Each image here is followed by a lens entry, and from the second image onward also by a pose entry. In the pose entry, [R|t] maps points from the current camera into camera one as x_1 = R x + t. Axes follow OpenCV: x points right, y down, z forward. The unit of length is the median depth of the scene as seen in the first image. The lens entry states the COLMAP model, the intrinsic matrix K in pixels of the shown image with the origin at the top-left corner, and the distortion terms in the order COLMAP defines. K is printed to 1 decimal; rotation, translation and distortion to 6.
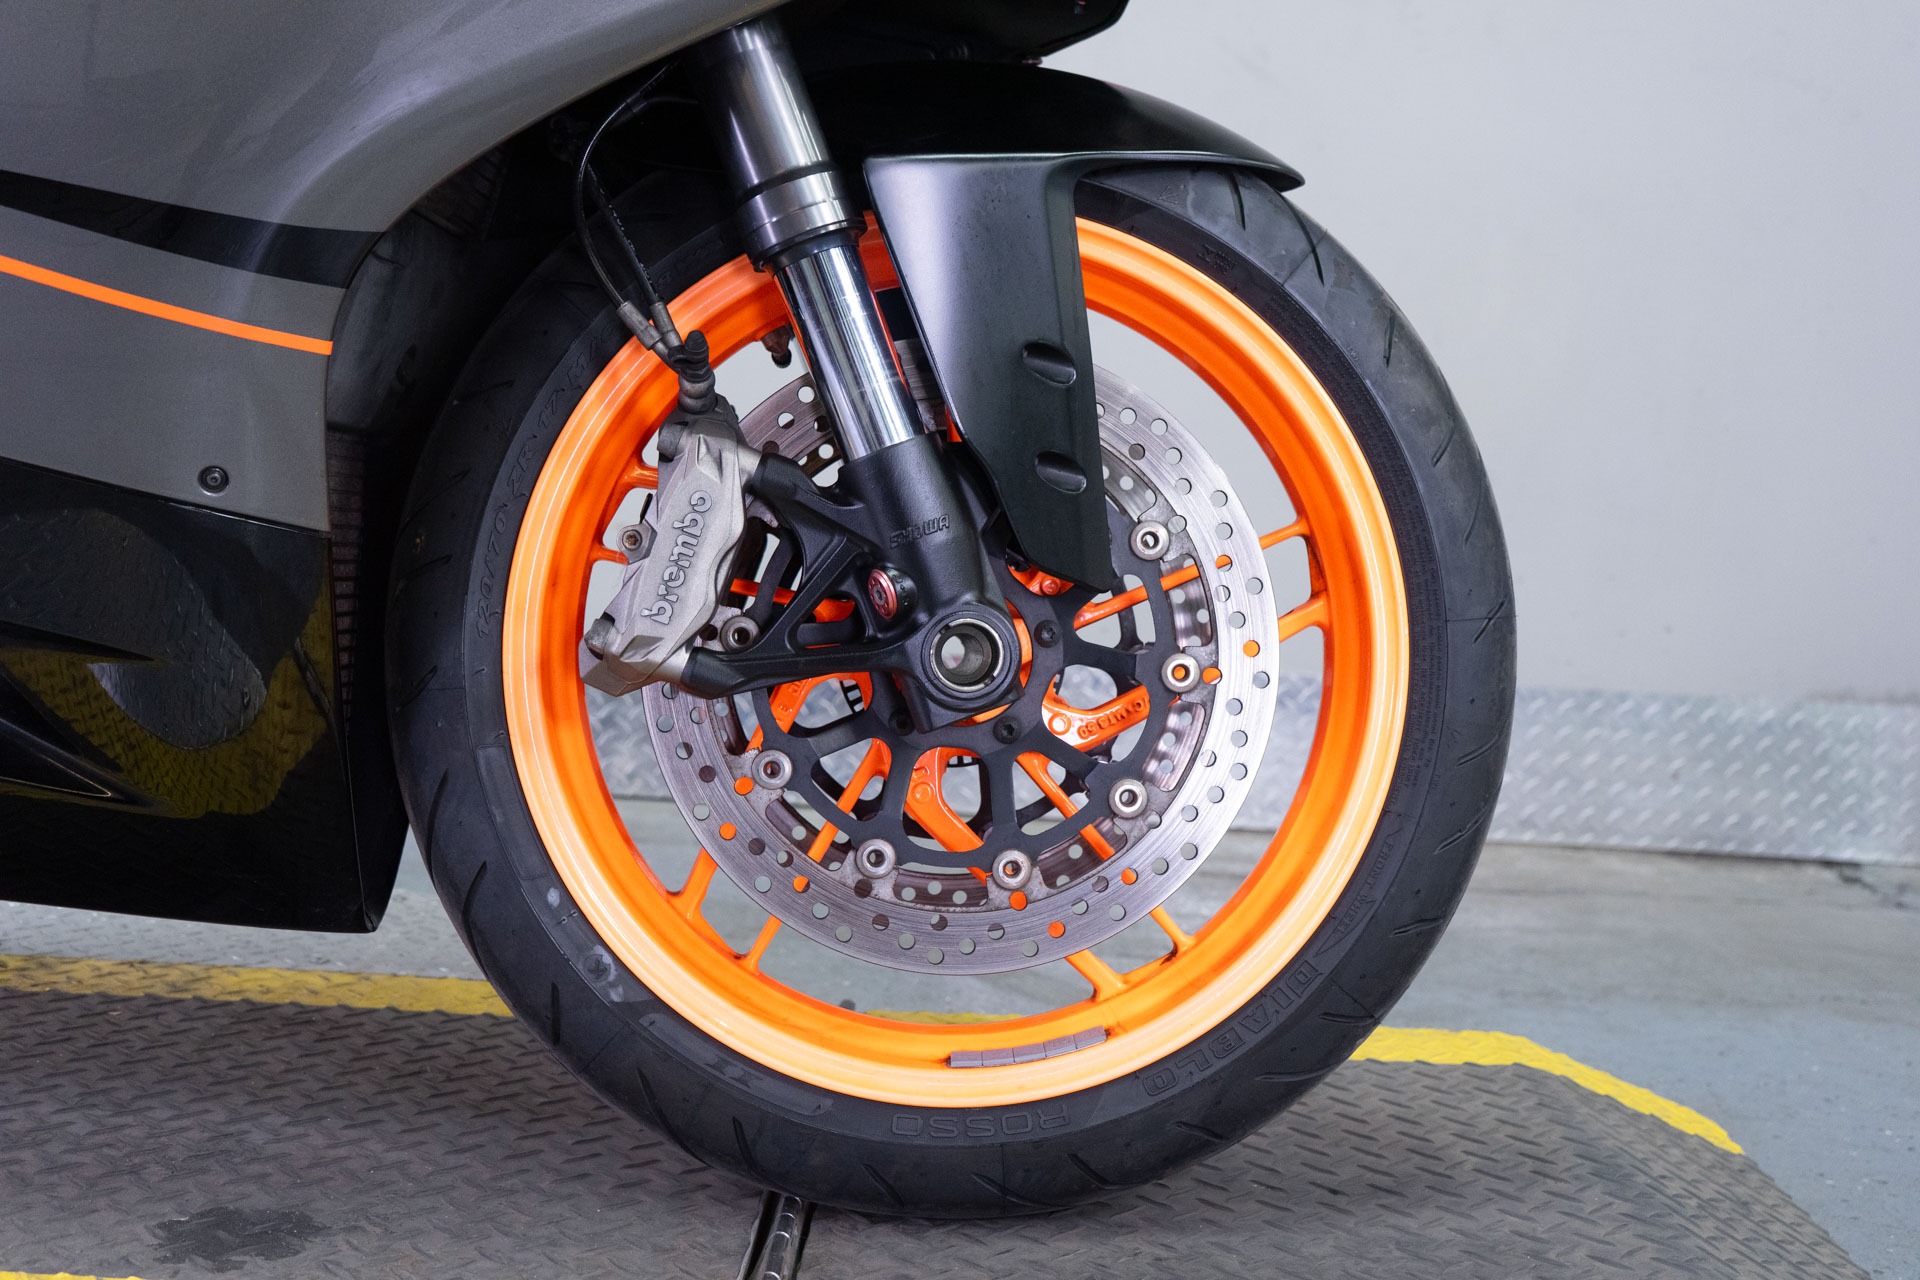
lens RADIAL K [[2108.8, 0, 962.9], [0, 2108.8, 579.4], [0, 0, 1]] dist [0.009634, 0.000000]
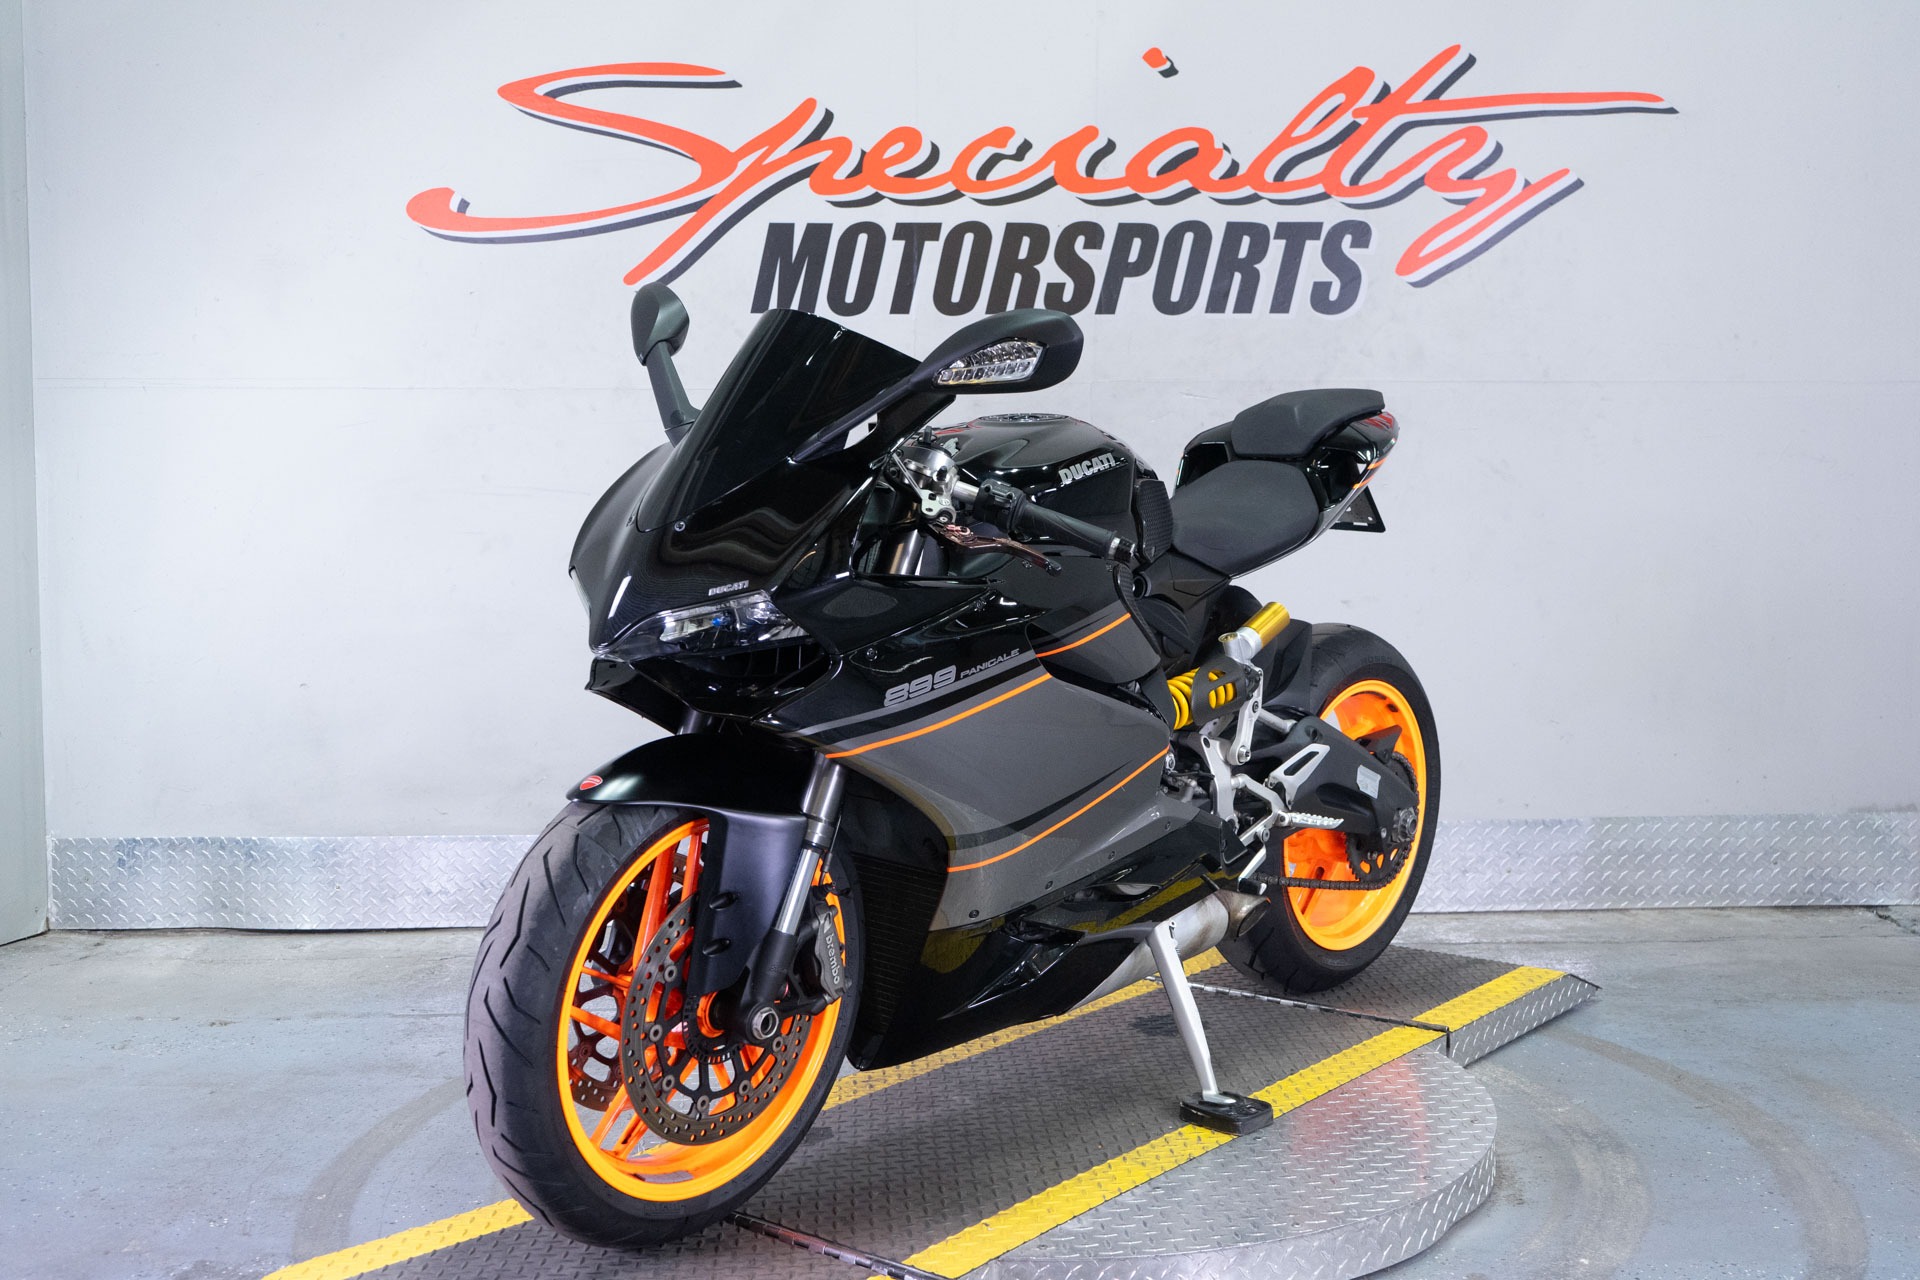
lens RADIAL K [[2045.4, 0, 953.0], [0, 2045.4, 633.9], [0, 0, 1]] dist [0.014808, 0.000000]
pose [[0.997170, -0.074511, -0.010014, -0.696063], [0.074614, 0.997159, 0.010317, -0.371982], [0.009217, -0.011035, 0.999897, -1.558734]]
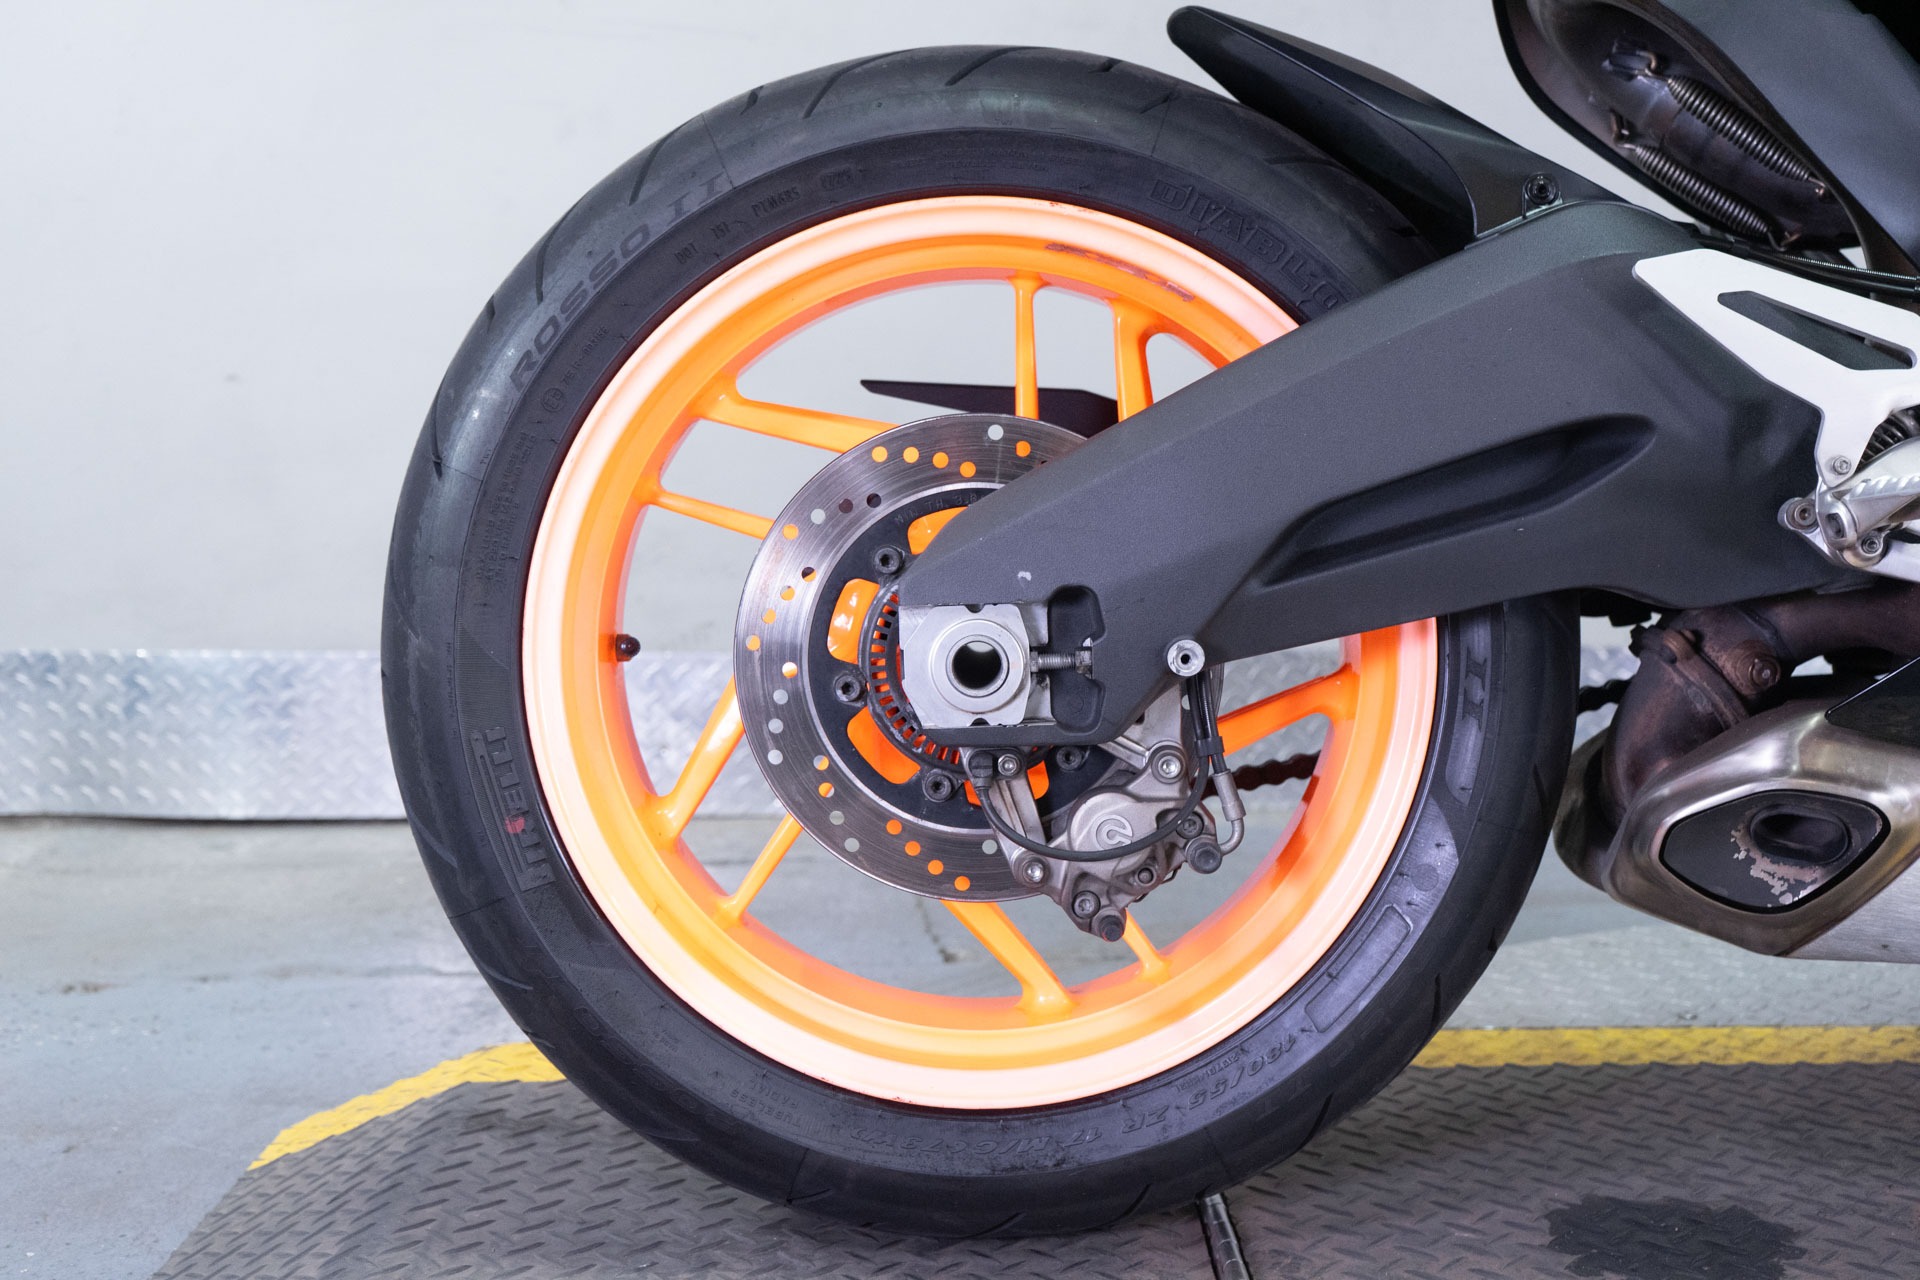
lens RADIAL K [[2156.1, 0, 943.4], [0, 2156.1, 631.1], [0, 0, 1]] dist [0.021197, 0.000000]
pose [[0.997480, -0.065285, 0.027784, -1.308737], [0.064104, 0.997081, 0.041476, -0.107192], [-0.030411, -0.039590, 0.998753, 0.018155]]
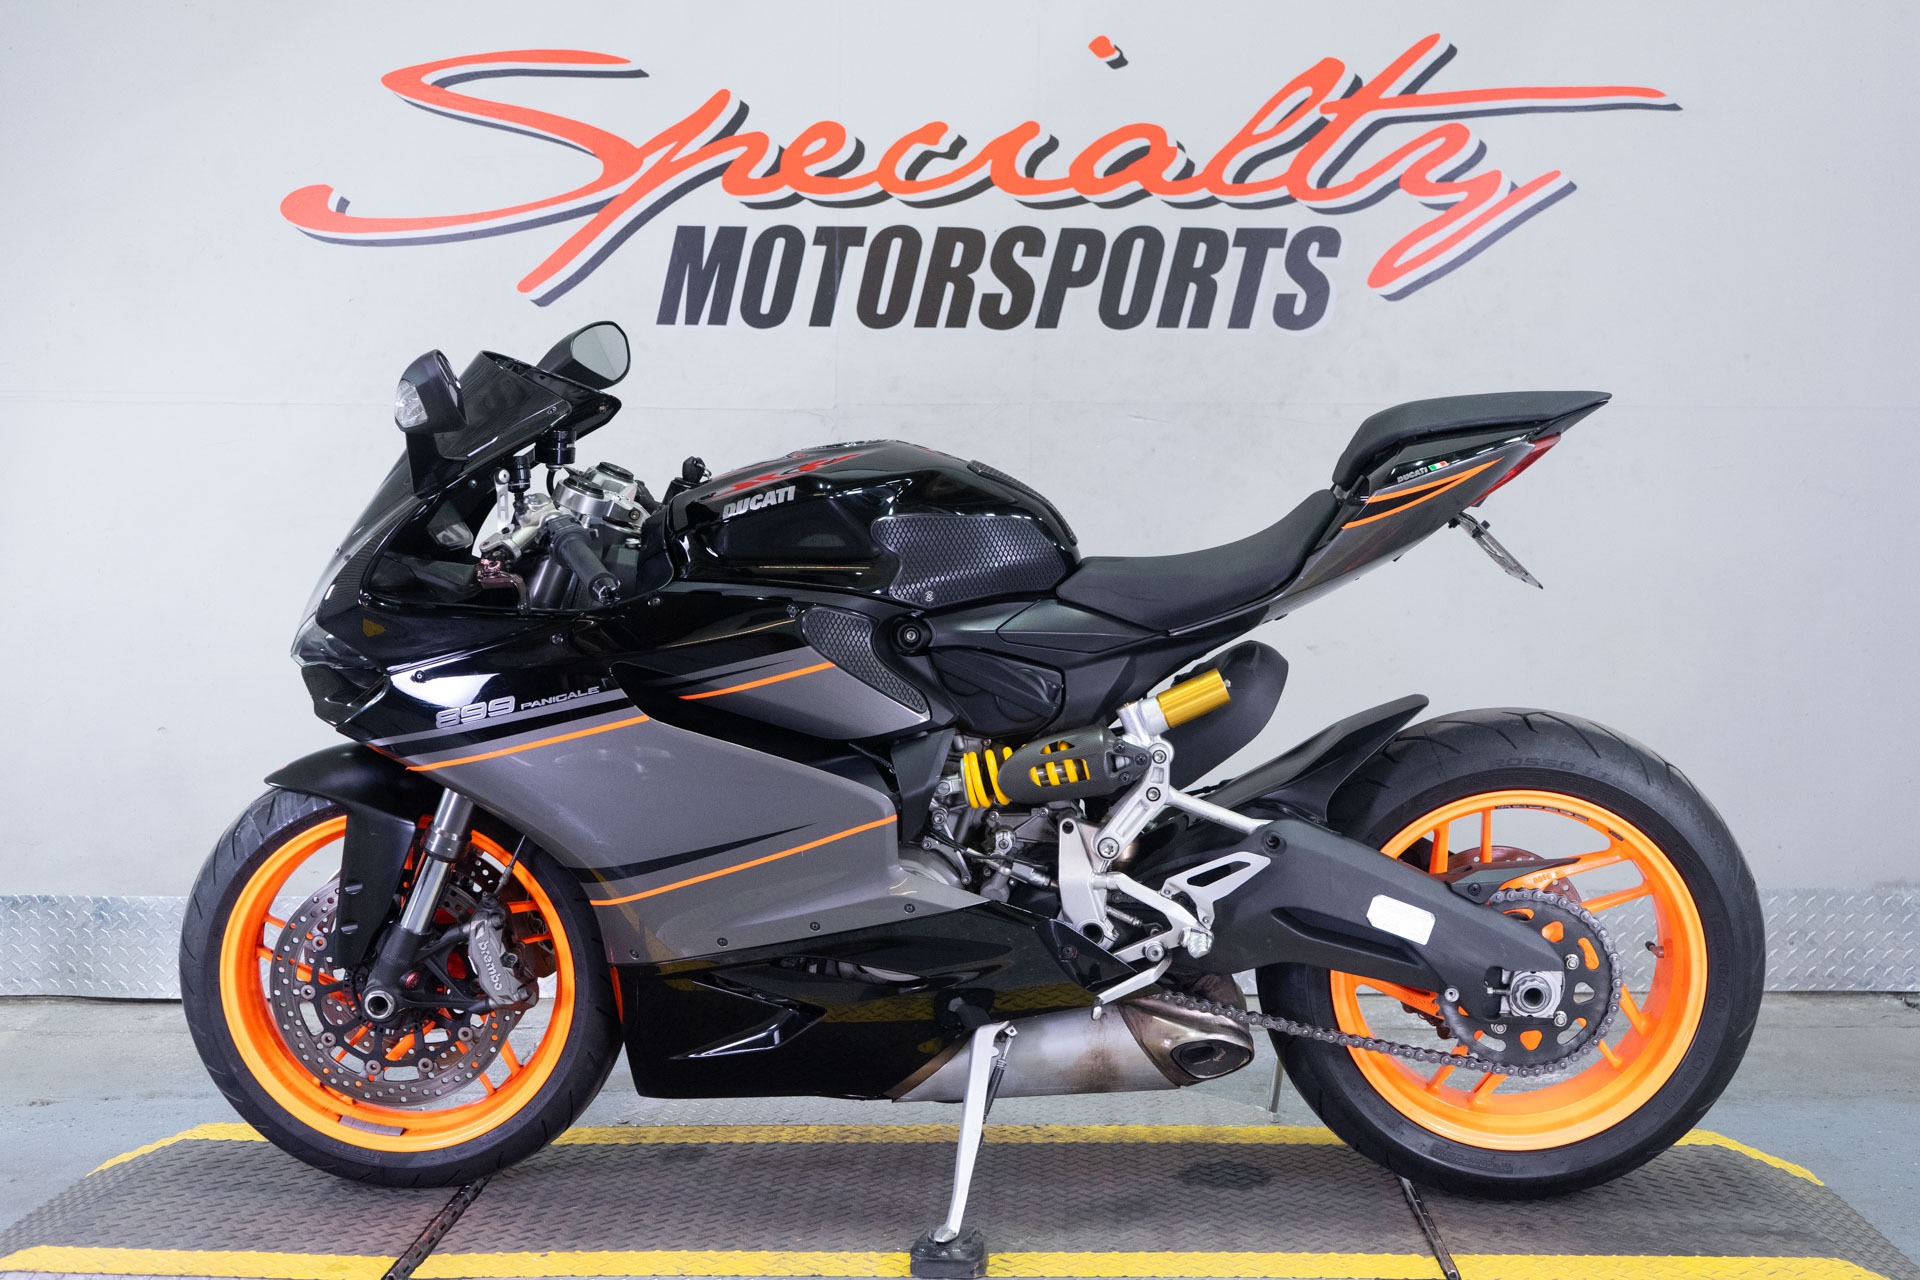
lens RADIAL K [[2248.0, 0, 955.1], [0, 2248.0, 628.9], [0, 0, 1]] dist [0.025675, 0.000000]
pose [[0.997502, -0.065909, -0.025431, -0.496479], [0.065628, 0.997776, -0.011703, -0.363523], [0.026146, 0.010005, 0.999608, -1.537020]]
